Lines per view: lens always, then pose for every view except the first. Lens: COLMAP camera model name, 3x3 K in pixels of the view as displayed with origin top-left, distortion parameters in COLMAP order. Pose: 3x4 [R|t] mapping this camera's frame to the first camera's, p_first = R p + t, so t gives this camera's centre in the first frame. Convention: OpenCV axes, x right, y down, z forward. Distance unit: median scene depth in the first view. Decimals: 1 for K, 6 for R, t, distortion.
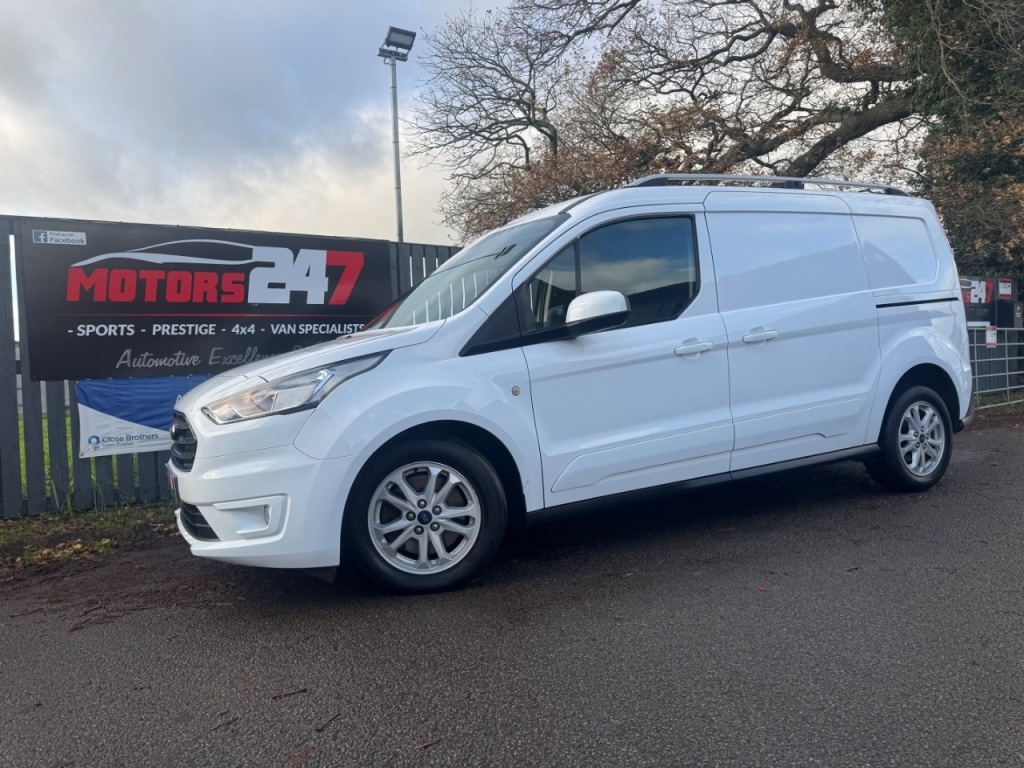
lens RADIAL K [[718.5, 0, 511.7], [0, 718.5, 383.9], [0, 0, 1]] dist [0.047370, -0.049785]
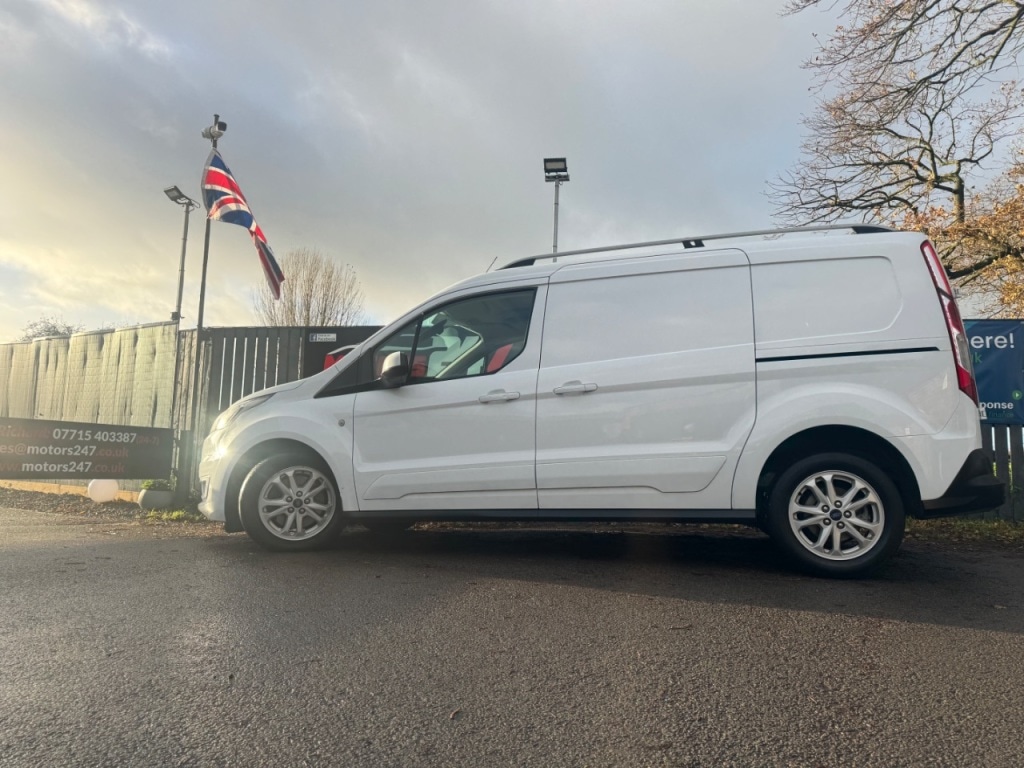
lens RADIAL K [[718.5, 0, 515.0], [0, 718.5, 387.5], [0, 0, 1]] dist [0.047370, -0.049785]
pose [[0.734207, -0.010153, -0.678850, 0.810719], [-0.070956, 0.993265, -0.091597, 0.030668], [0.675208, 0.115419, 0.728542, 0.112810]]
